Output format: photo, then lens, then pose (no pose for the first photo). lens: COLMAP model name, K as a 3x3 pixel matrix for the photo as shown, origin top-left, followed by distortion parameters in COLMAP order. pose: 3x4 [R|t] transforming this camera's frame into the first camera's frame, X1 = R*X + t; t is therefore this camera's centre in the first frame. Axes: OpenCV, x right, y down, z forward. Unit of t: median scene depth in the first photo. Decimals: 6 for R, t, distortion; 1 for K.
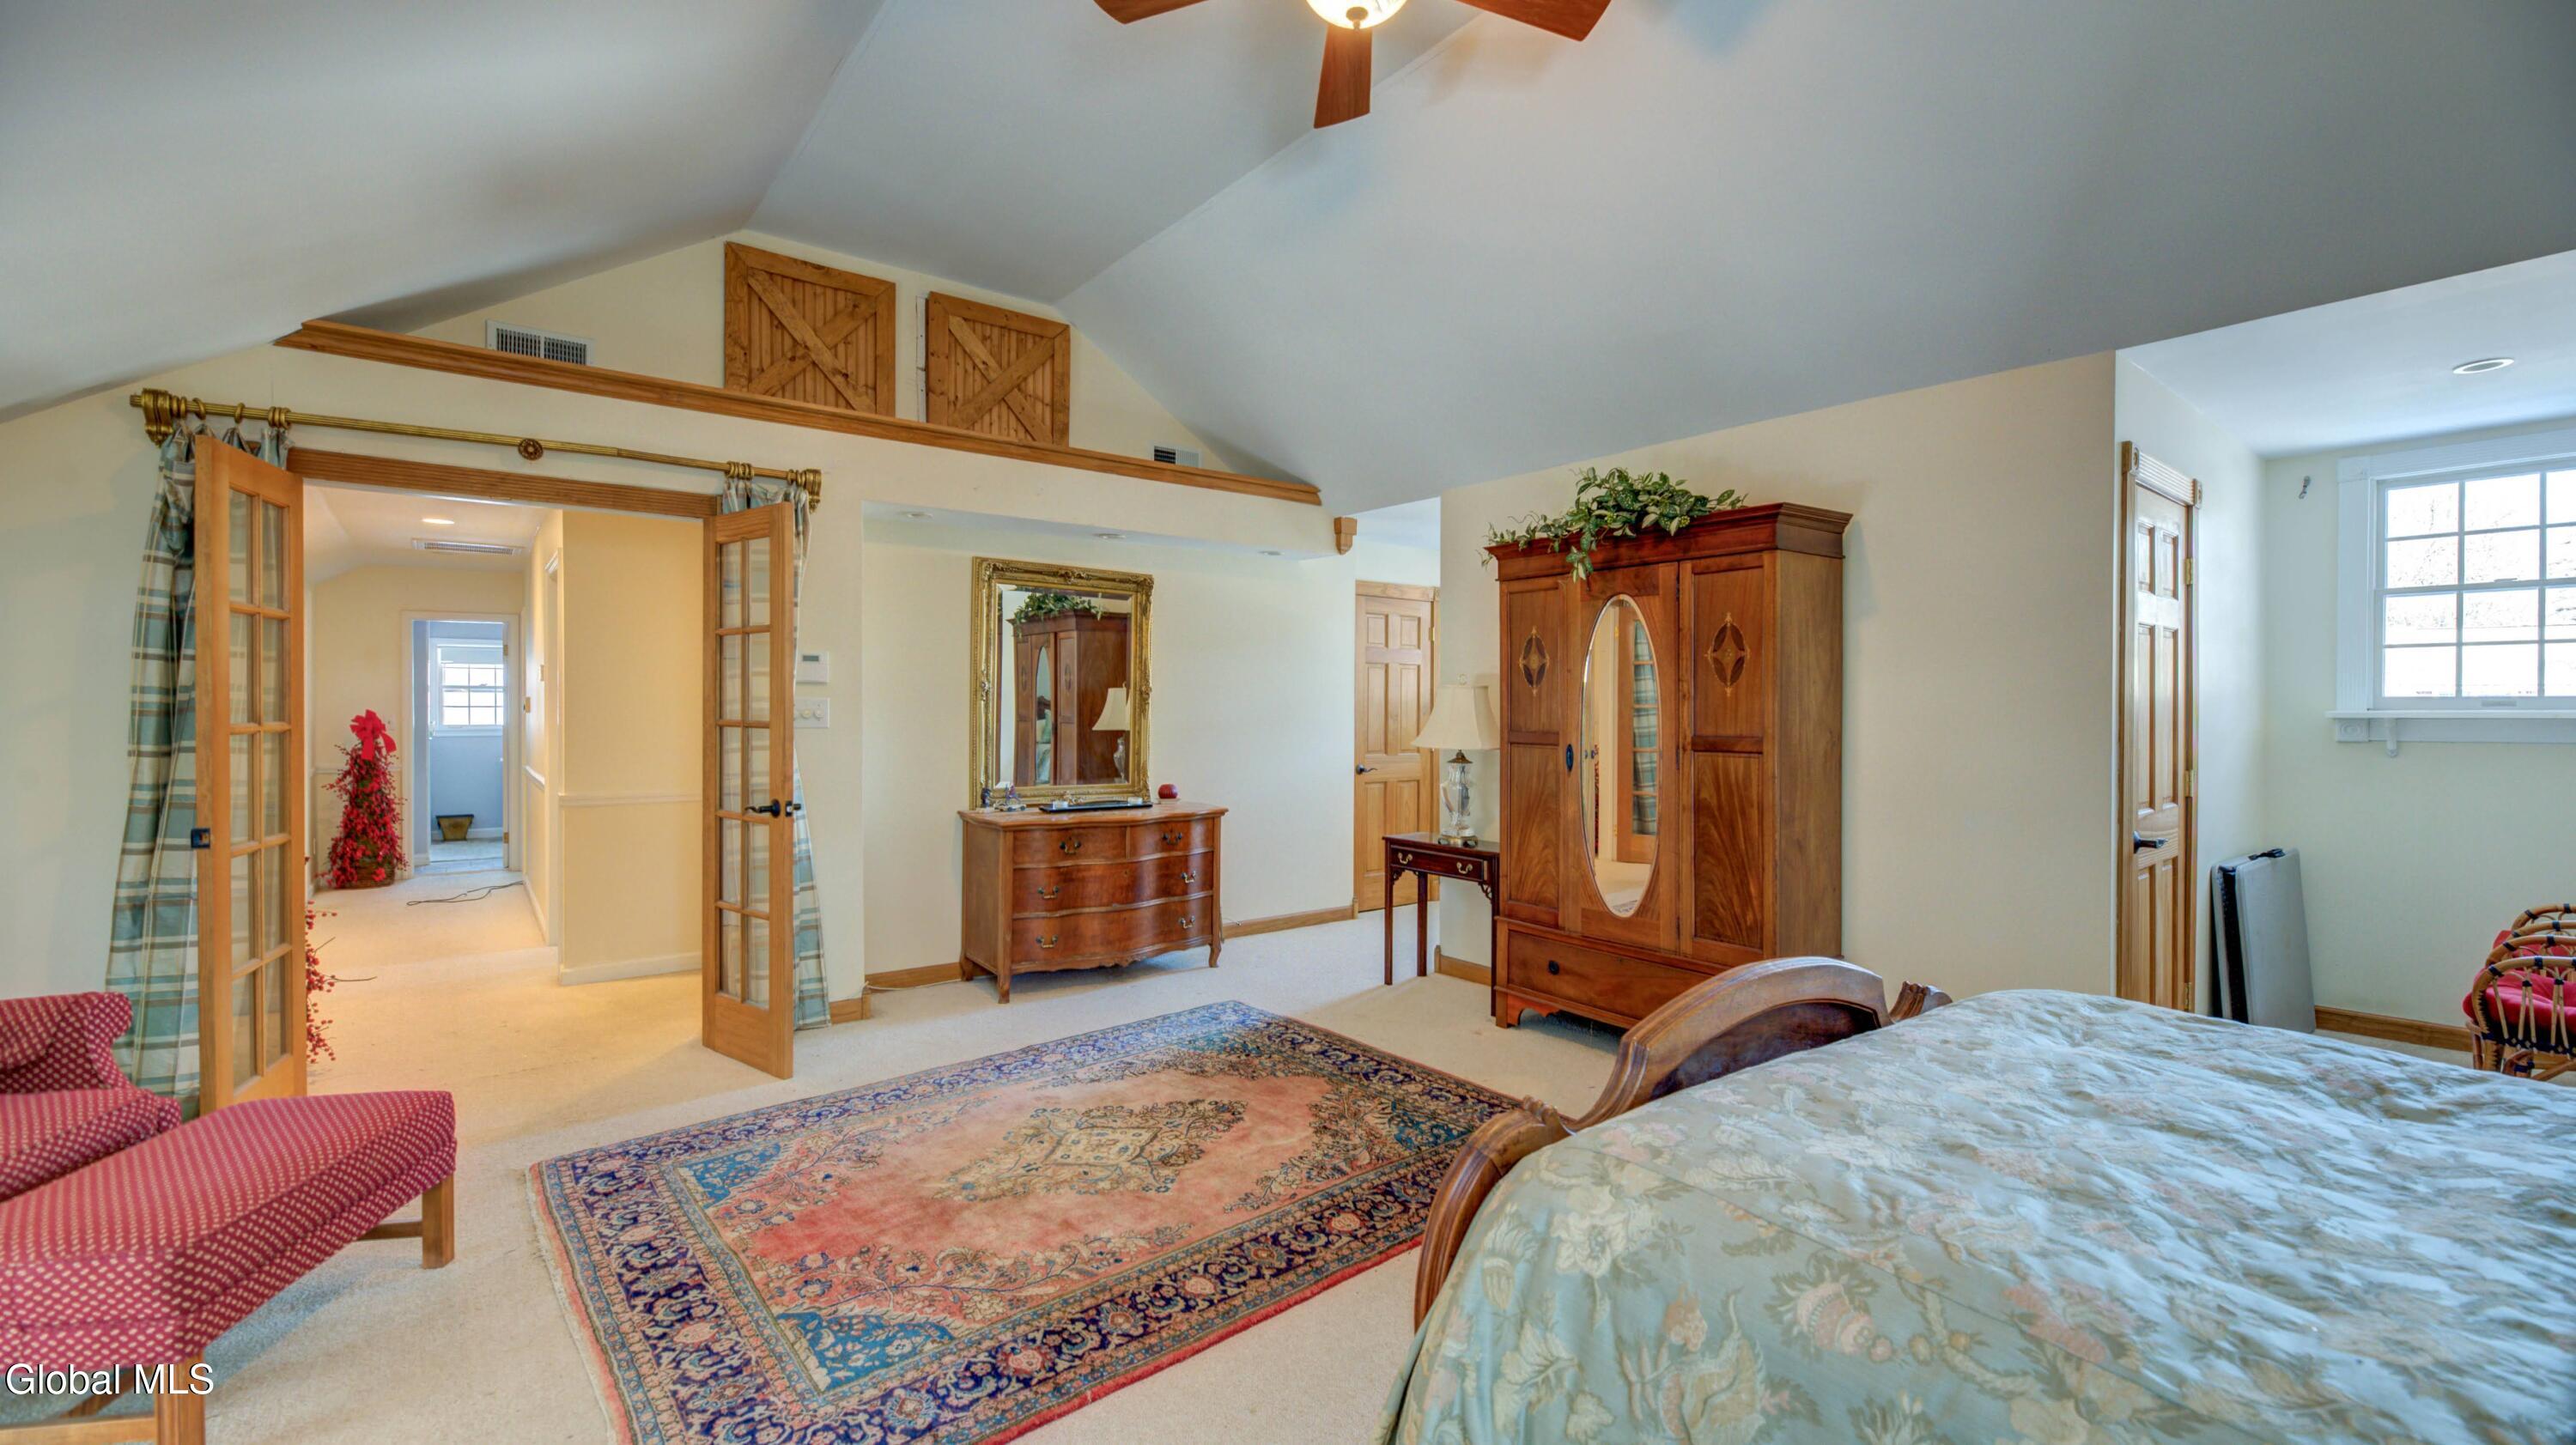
lens RADIAL K [[1061.2, 0, 1282.9], [0, 1061.2, 714.4], [0, 0, 1]] dist [-0.000441, -0.000306]
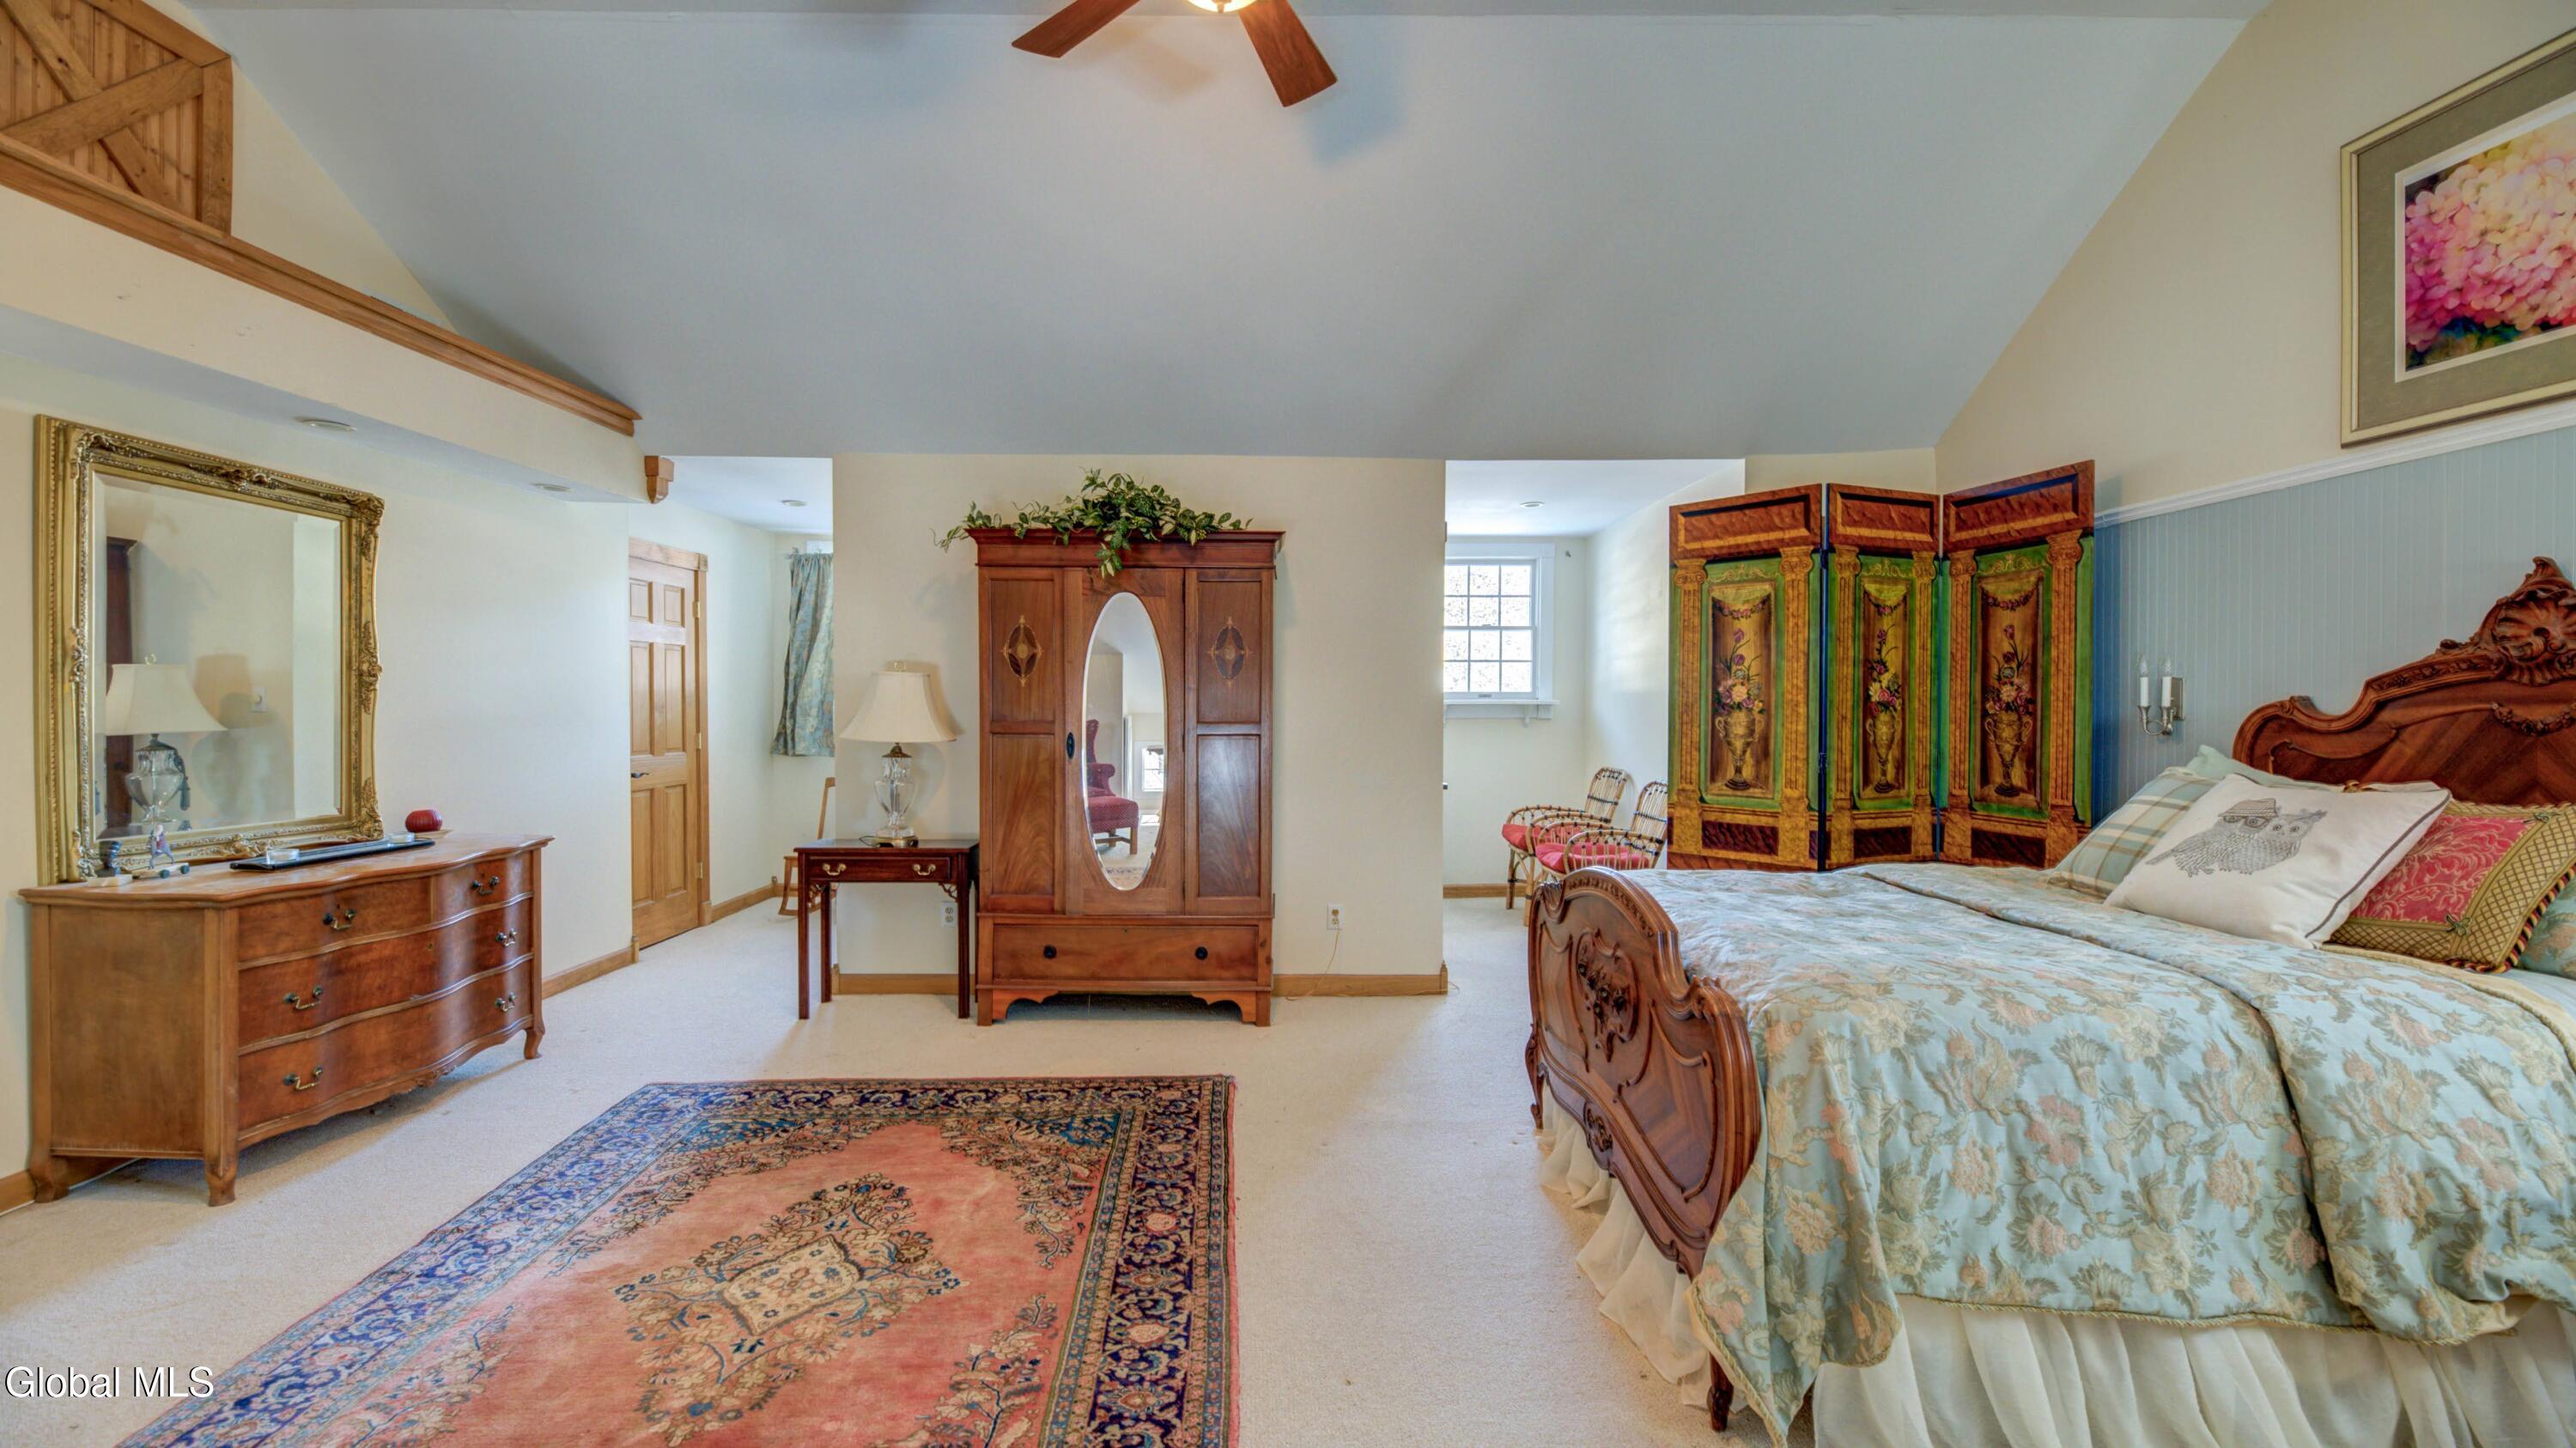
lens RADIAL K [[1051.8, 0, 1288.0], [0, 1051.8, 724.0], [0, 0, 1]] dist [-0.001131, -0.000312]
pose [[0.598552, -0.018599, 0.800868, -0.422789], [0.004340, 0.999791, 0.019975, 0.000167], [-0.801072, -0.008480, 0.598508, 0.217277]]
